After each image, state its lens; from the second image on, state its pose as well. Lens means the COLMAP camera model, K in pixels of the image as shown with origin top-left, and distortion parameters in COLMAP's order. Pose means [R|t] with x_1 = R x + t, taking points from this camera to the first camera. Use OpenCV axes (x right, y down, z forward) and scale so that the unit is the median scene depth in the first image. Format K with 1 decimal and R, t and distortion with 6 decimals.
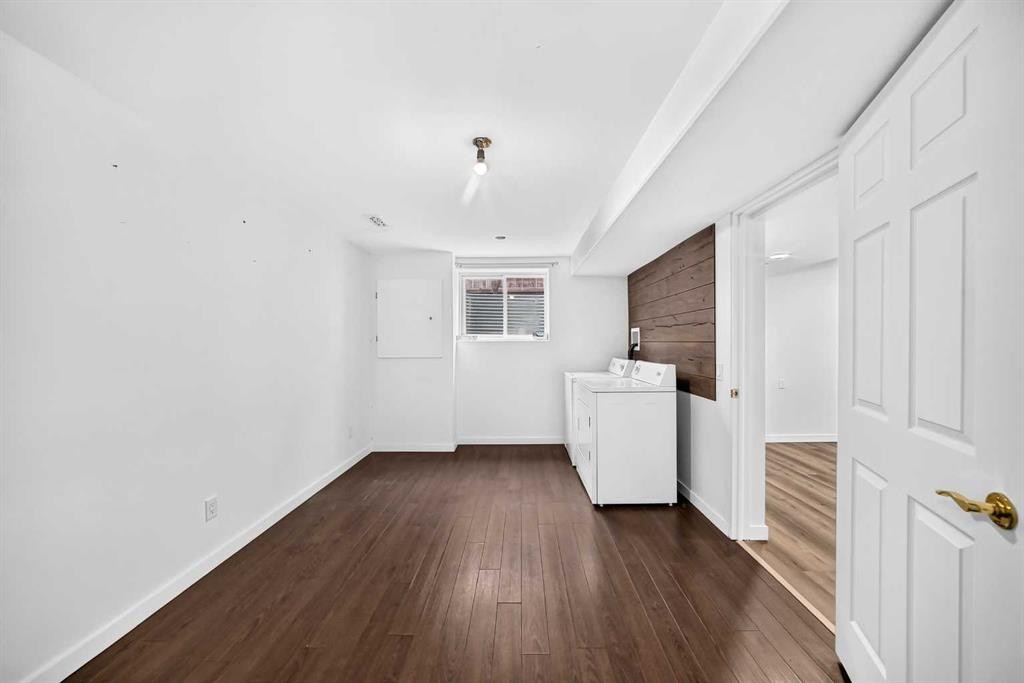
lens RADIAL K [[364.6, 0, 517.0], [0, 364.6, 342.8], [0, 0, 1]] dist [-0.010621, 0.000070]
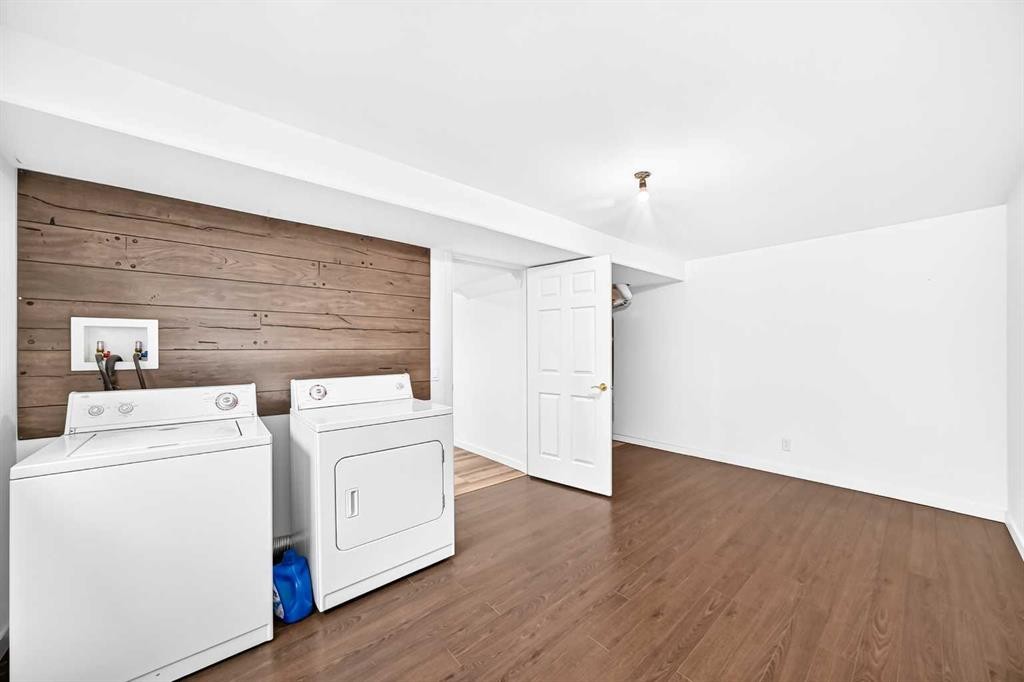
lens RADIAL K [[364.6, 0, 517.0], [0, 364.6, 342.3], [0, 0, 1]] dist [-0.010621, 0.000070]
pose [[-0.672458, 0.007717, 0.740095, -0.516238], [0.003907, 0.999969, -0.006877, -0.015470], [-0.740125, -0.001733, -0.672468, 1.578802]]
